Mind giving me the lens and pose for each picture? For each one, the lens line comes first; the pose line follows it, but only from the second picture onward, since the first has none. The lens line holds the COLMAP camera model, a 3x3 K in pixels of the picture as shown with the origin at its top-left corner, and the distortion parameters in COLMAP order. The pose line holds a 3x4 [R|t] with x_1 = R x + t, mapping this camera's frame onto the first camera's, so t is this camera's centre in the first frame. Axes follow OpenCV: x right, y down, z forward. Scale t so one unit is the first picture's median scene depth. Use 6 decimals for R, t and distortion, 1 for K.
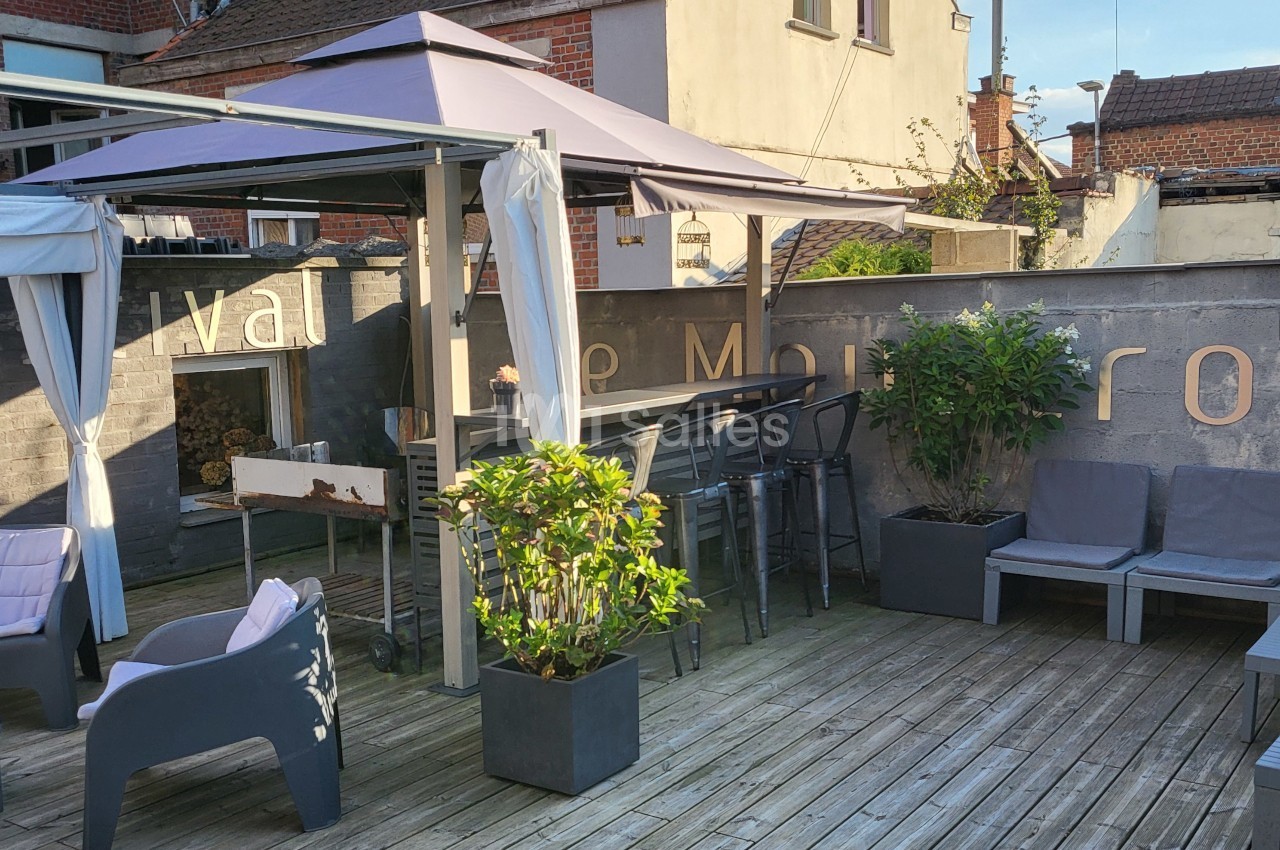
lens RADIAL K [[1313.7, 0, 640.0], [0, 1313.7, 425.0], [0, 0, 1]] dist [0.007251, 0.044161]
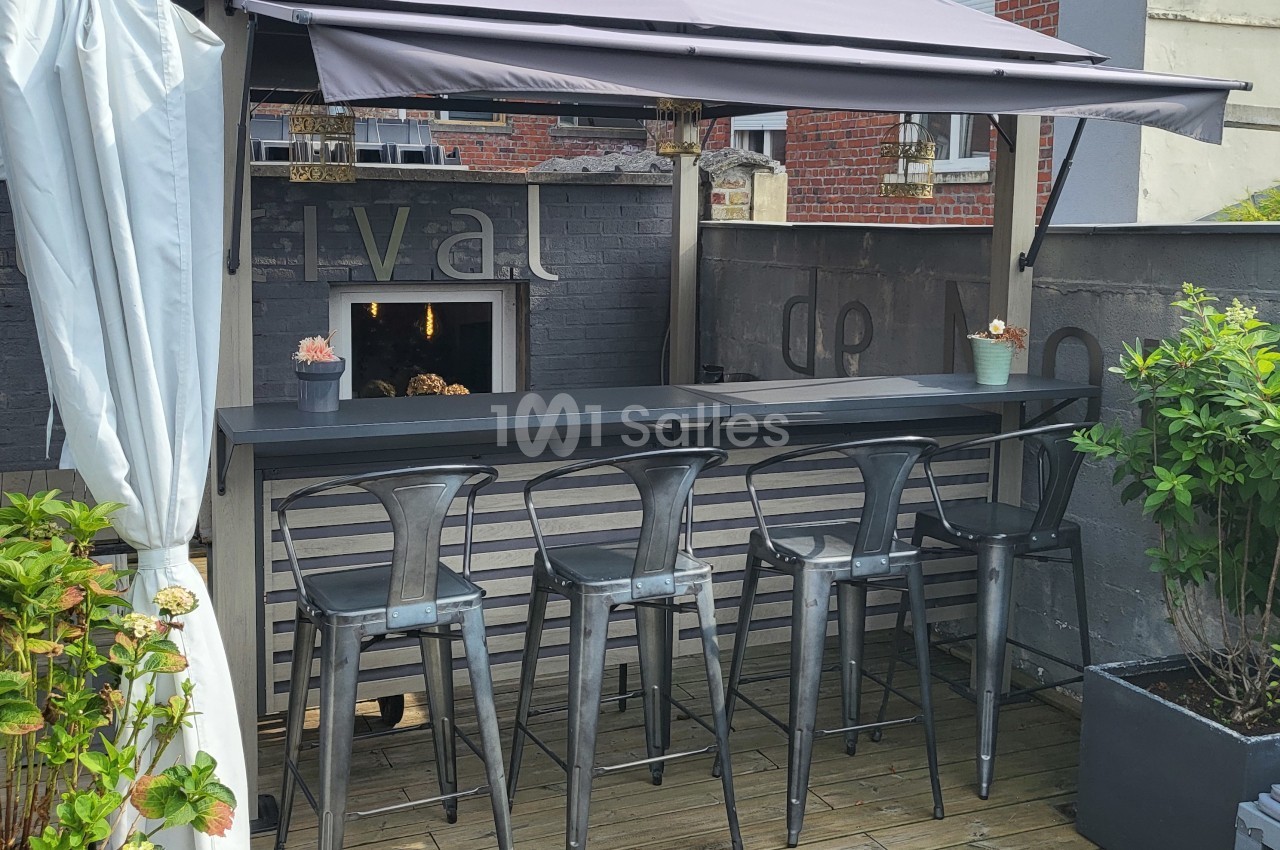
lens RADIAL K [[1316.7, 0, 640.3], [0, 1316.7, 352.5], [0, 0, 1]] dist [0.069615, -0.012411]
pose [[0.855972, 0.091006, -0.508950, 0.260244], [-0.088027, 0.995667, 0.029990, -0.051384], [0.509474, 0.019130, 0.860274, 0.373007]]
